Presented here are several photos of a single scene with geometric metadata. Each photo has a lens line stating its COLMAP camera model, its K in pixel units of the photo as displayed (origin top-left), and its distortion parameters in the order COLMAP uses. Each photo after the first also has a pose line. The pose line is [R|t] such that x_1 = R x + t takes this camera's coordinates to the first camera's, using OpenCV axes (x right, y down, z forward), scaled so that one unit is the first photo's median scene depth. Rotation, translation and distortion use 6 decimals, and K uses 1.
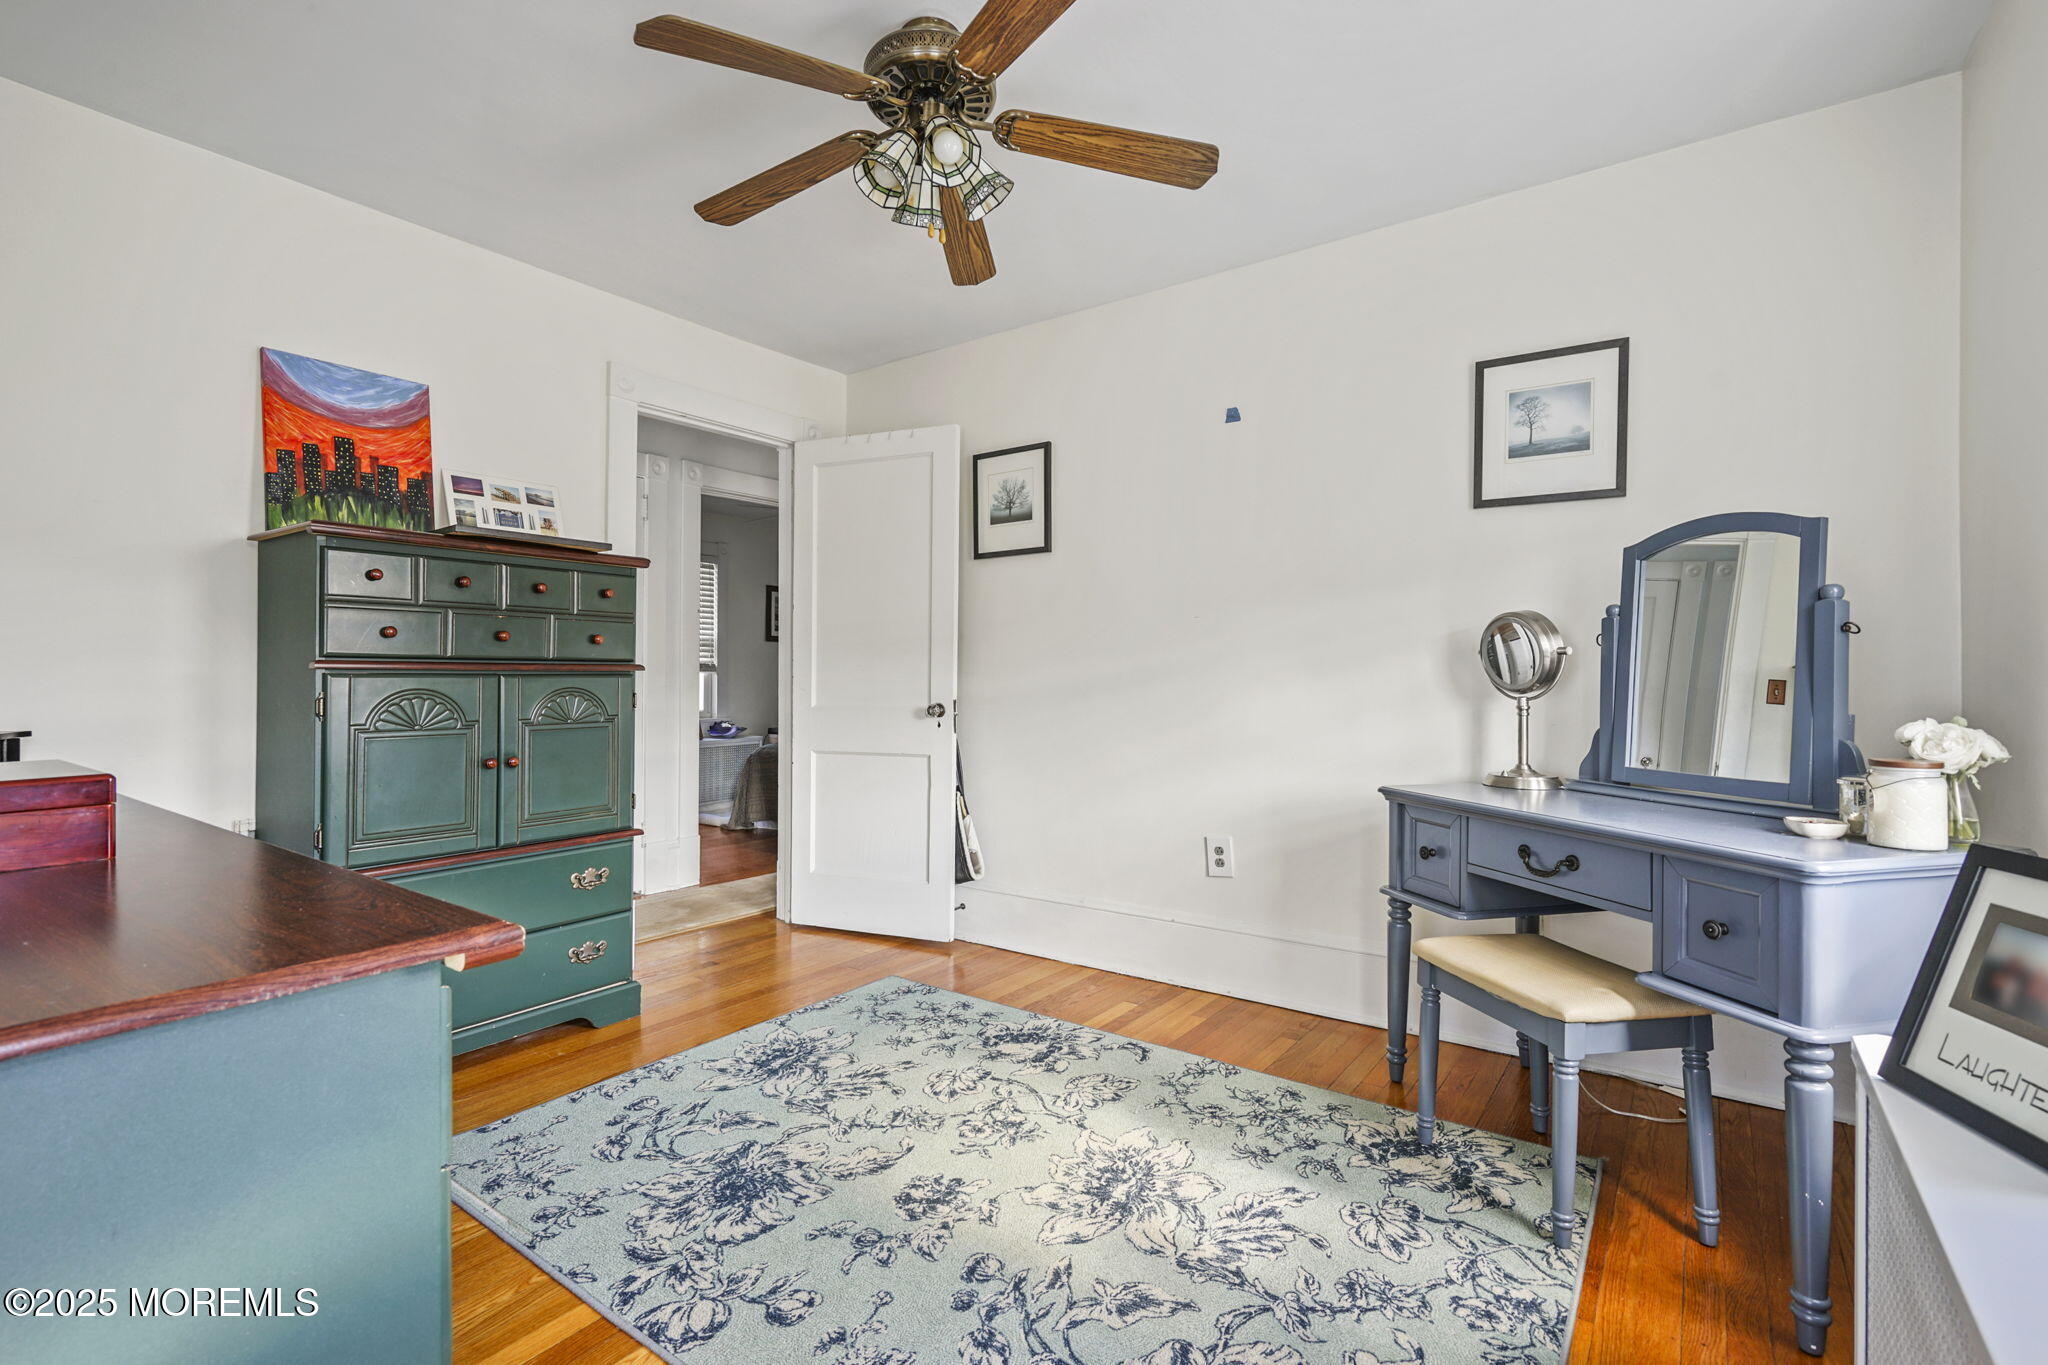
lens RADIAL K [[933.1, 0, 1012.8], [0, 933.1, 677.2], [0, 0, 1]] dist [-0.004570, 0.001659]
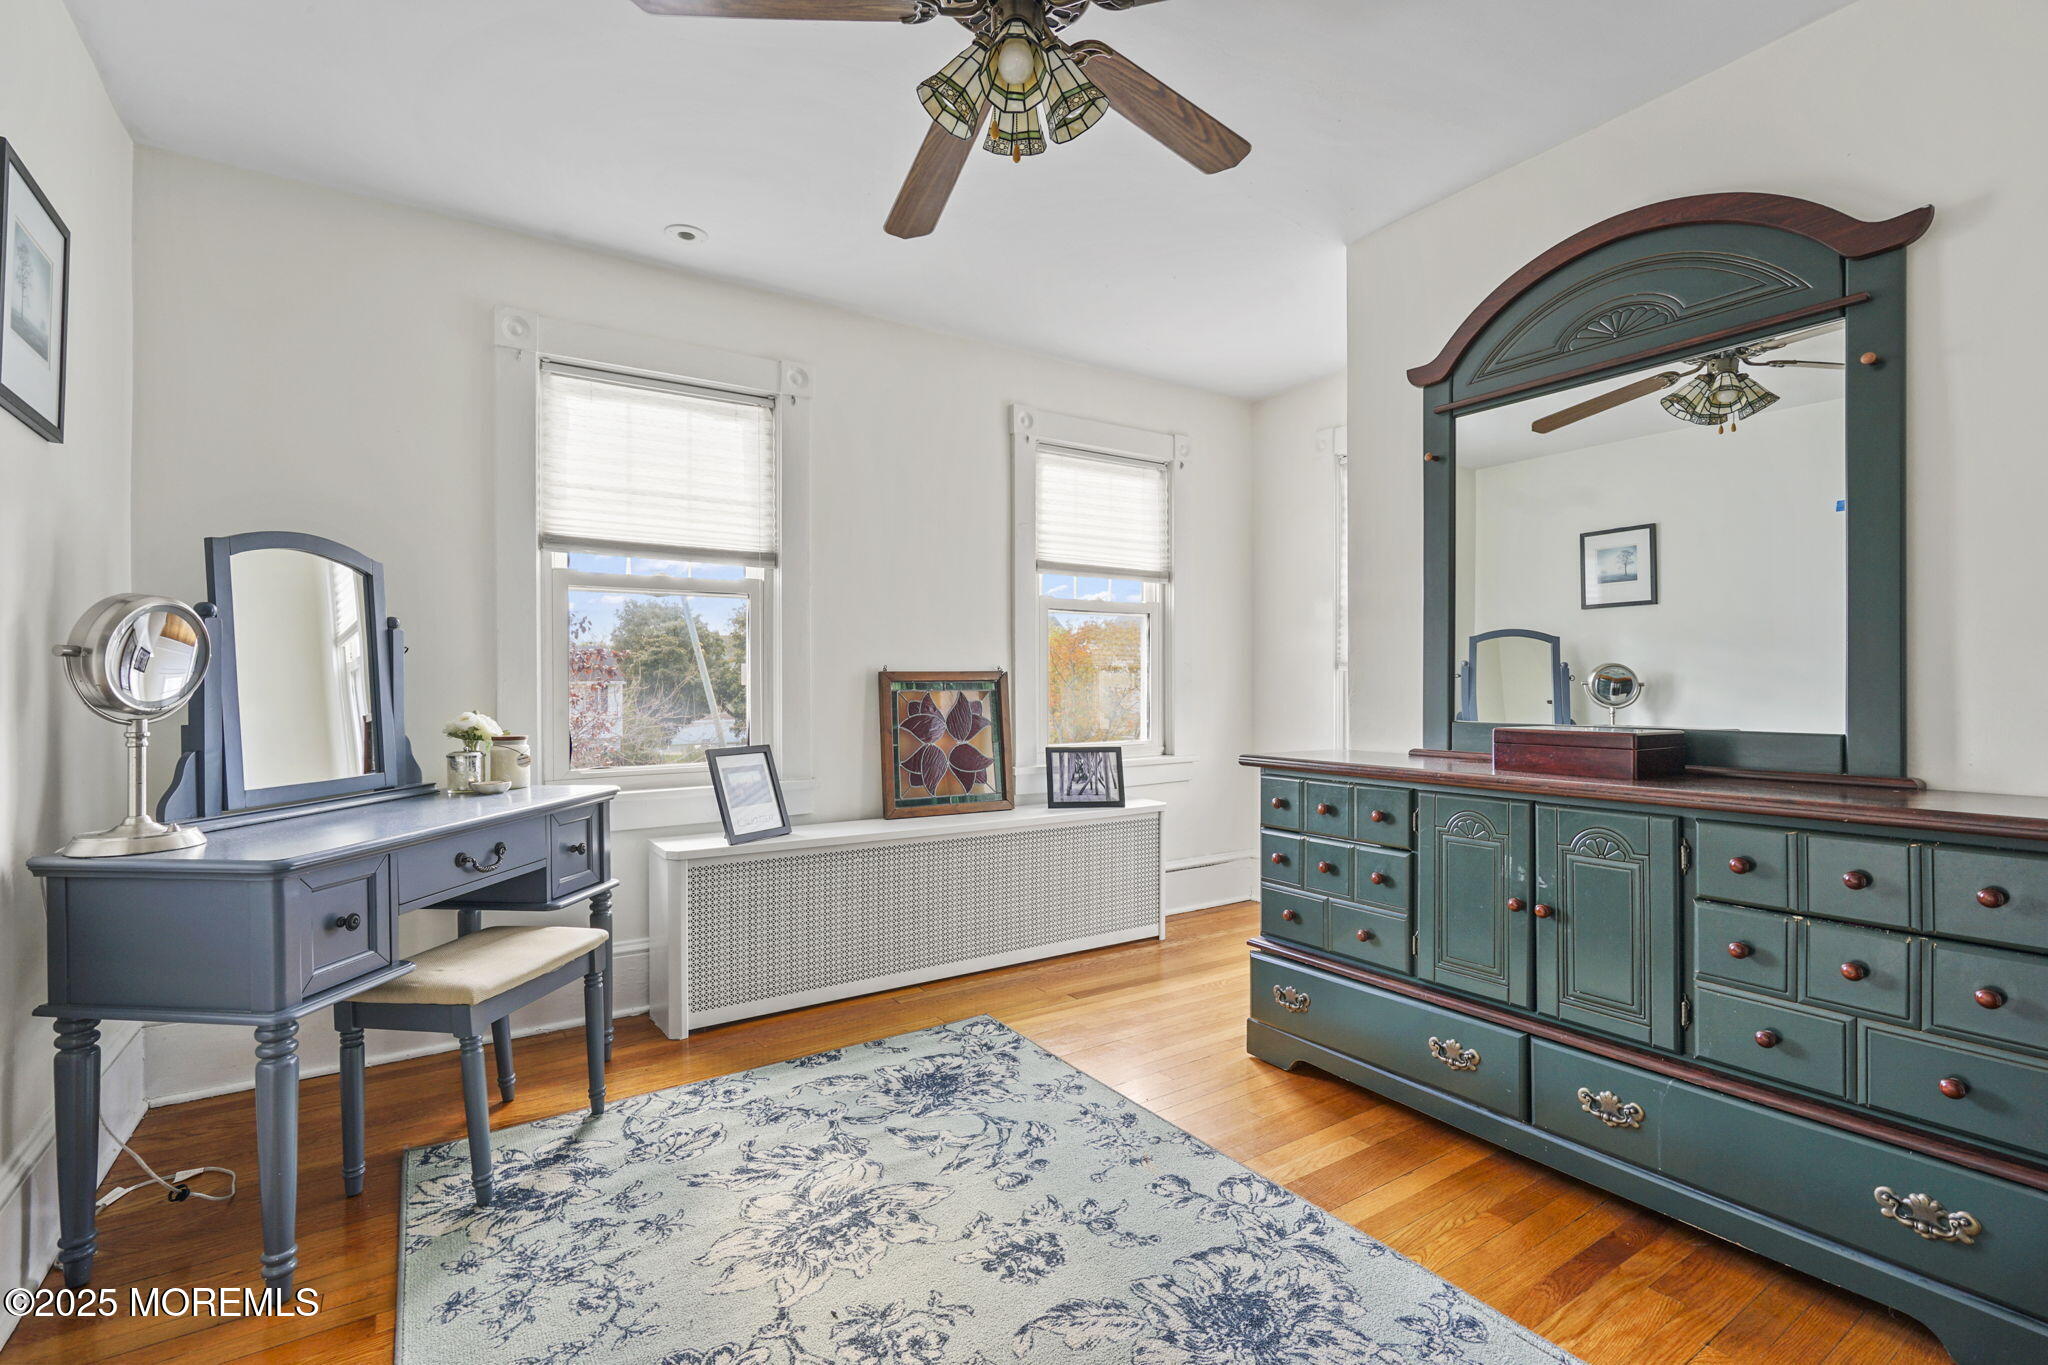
lens RADIAL K [[933.1, 0, 1018.8], [0, 933.1, 686.1], [0, 0, 1]] dist [-0.004570, 0.001659]
pose [[-0.938474, 0.004174, 0.345325, -0.413580], [0.006570, 0.999962, 0.005766, -0.004094], [-0.345287, 0.007680, -0.938466, 1.922486]]
